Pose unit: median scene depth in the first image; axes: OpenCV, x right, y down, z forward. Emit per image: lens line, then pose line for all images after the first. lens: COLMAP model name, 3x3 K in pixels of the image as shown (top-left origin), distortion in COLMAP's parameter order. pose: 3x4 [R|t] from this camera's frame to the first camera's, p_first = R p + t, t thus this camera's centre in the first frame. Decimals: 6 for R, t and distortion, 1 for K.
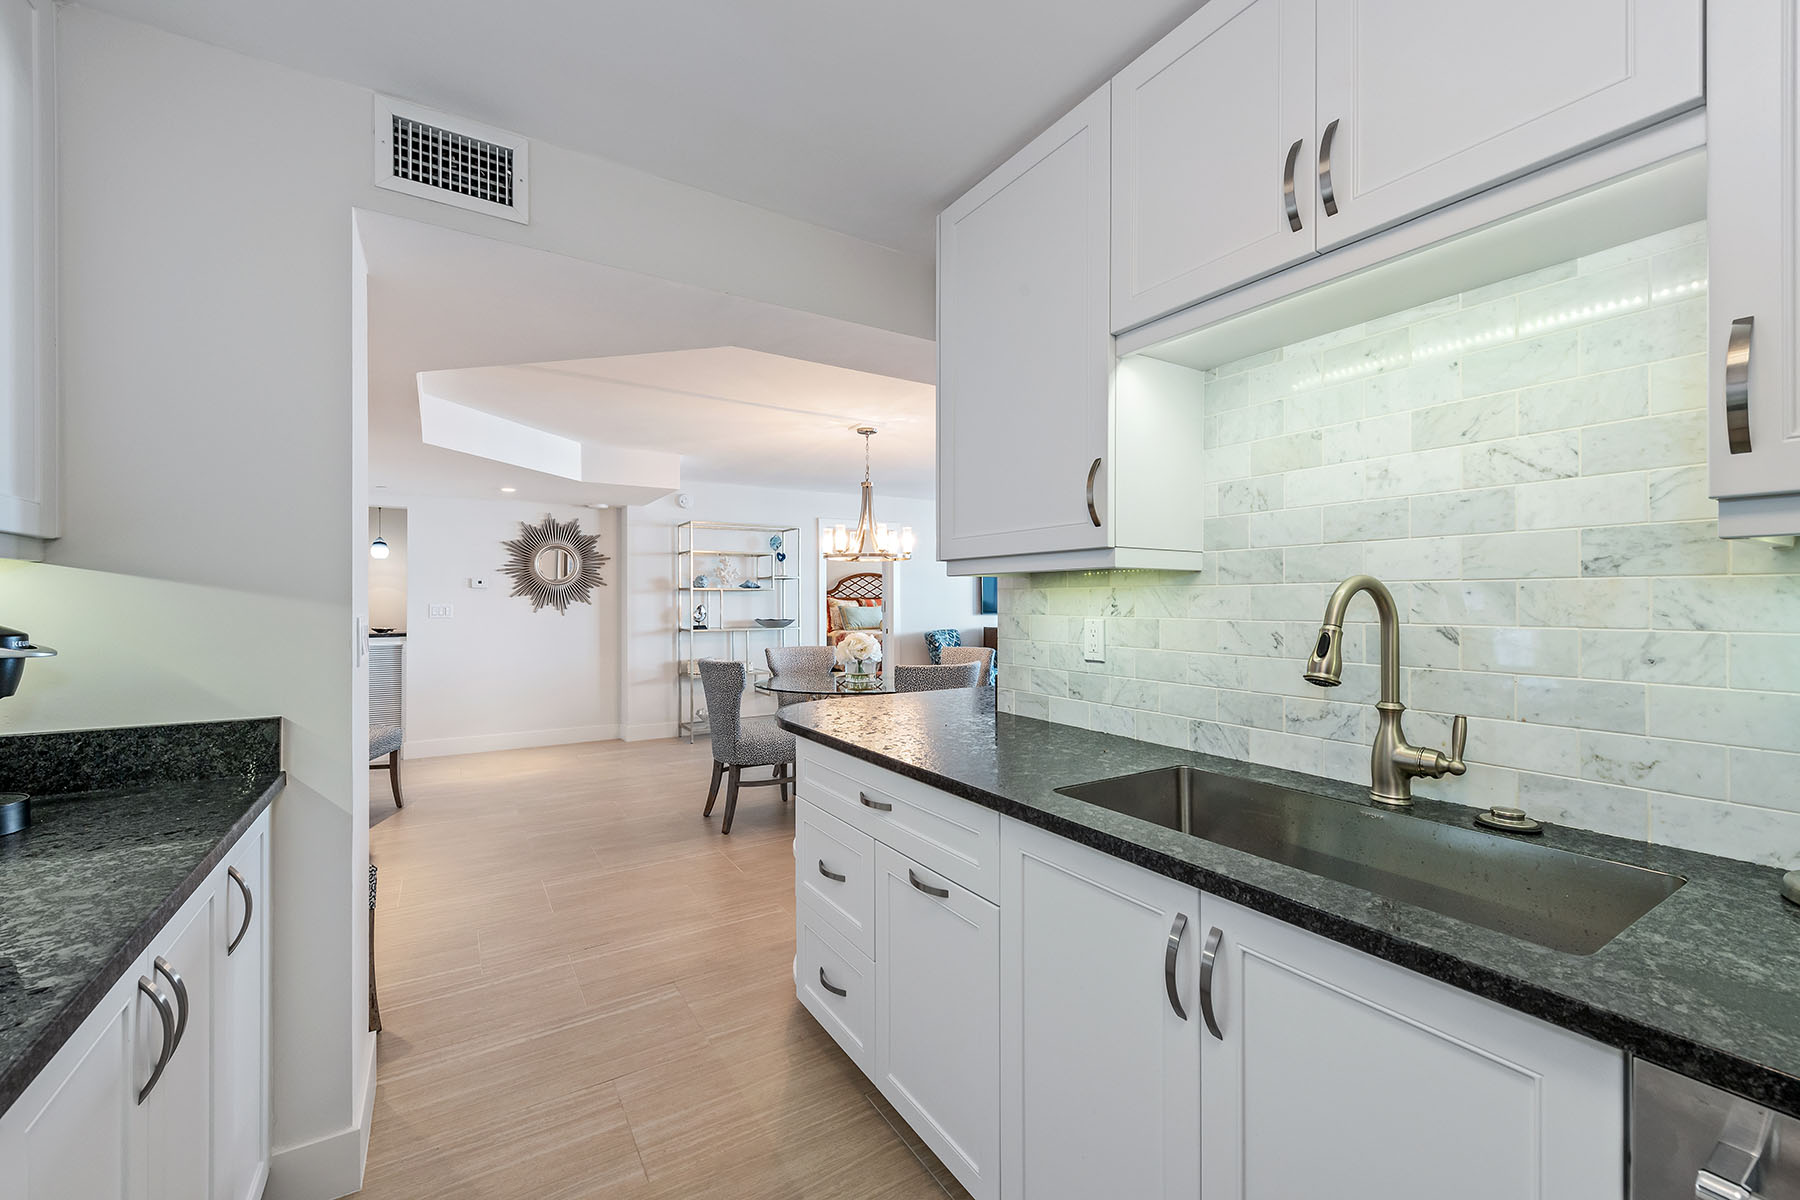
lens RADIAL K [[732.8, 0, 907.9], [0, 732.8, 599.2], [0, 0, 1]] dist [0.009912, -0.000113]
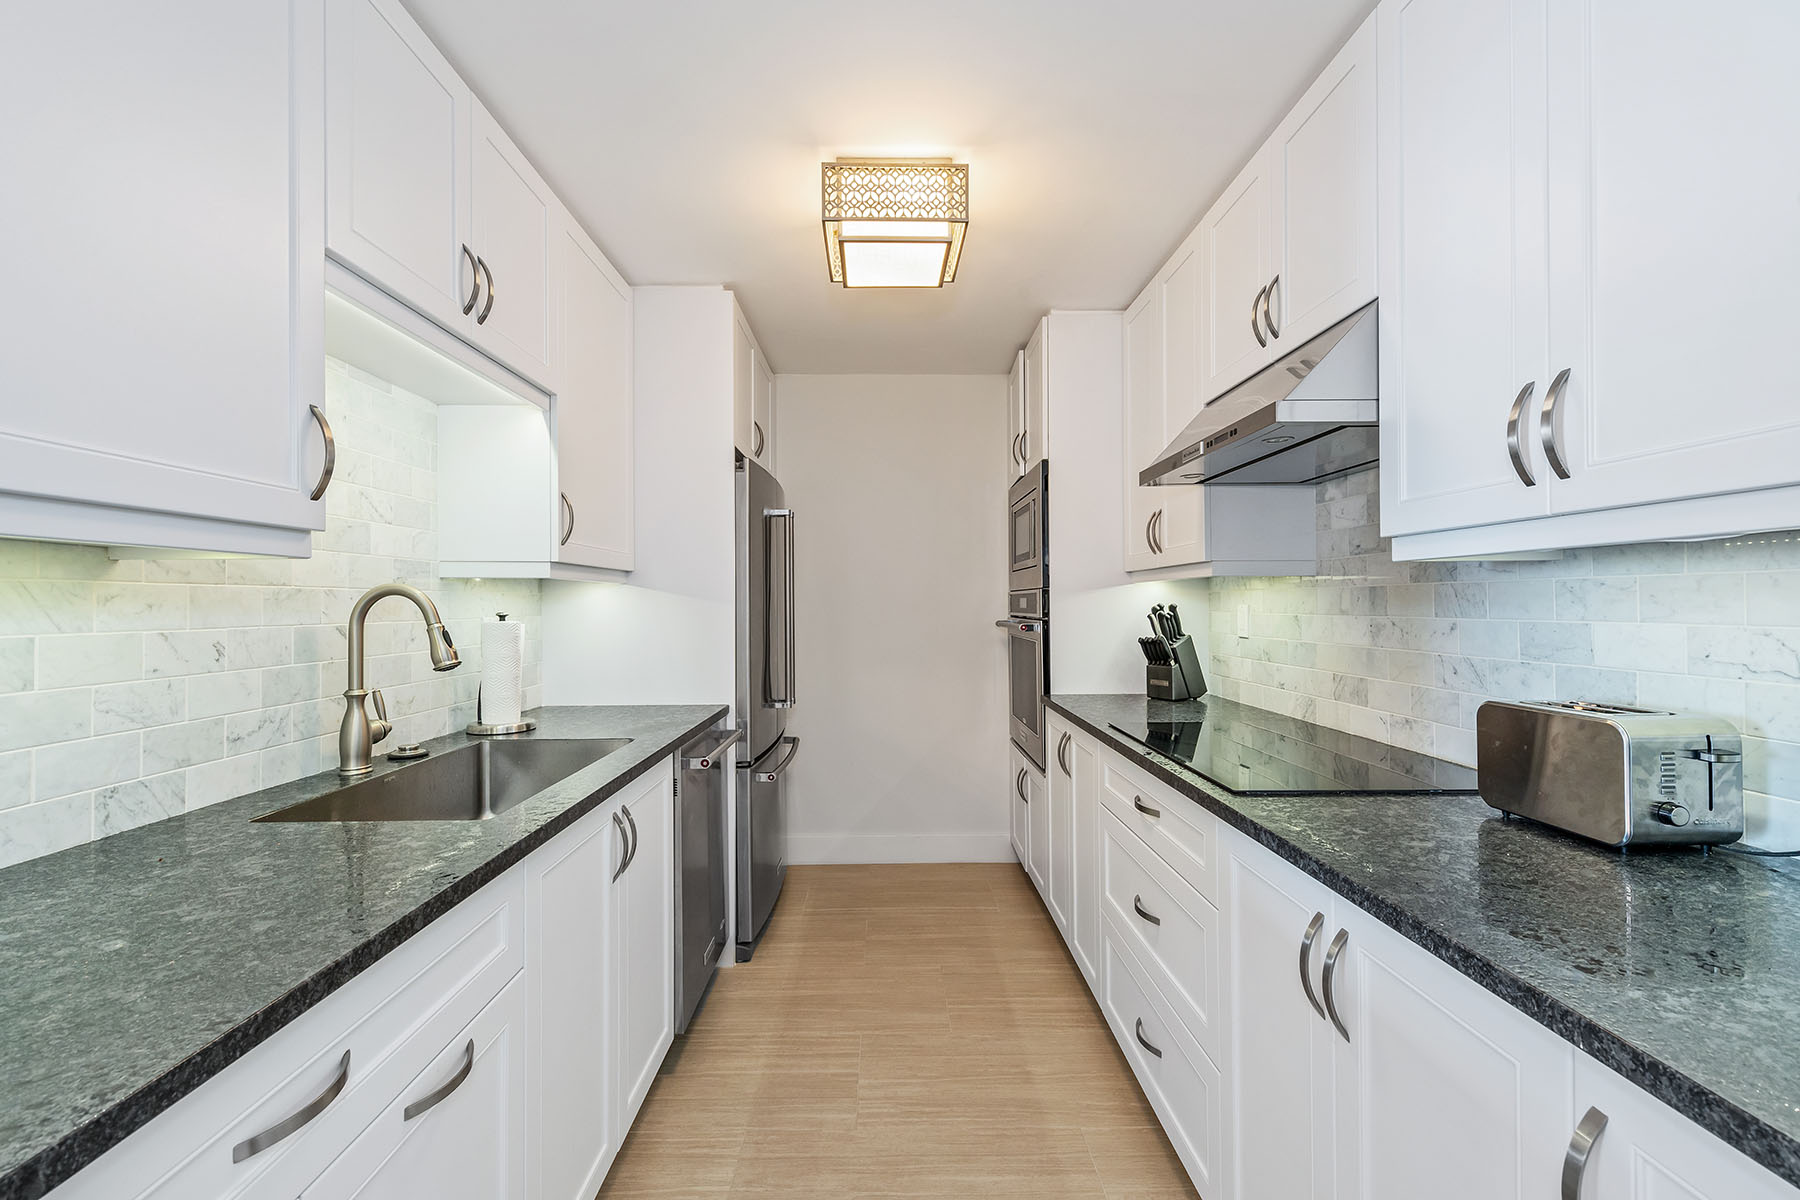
lens RADIAL K [[737.2, 0, 894.6], [0, 737.2, 598.5], [0, 0, 1]] dist [-0.000760, -0.000771]
pose [[-0.851605, 0.004752, 0.524163, -0.622748], [0.001004, 0.999972, -0.007434, 0.002258], [-0.524183, -0.005804, -0.851586, 1.360948]]
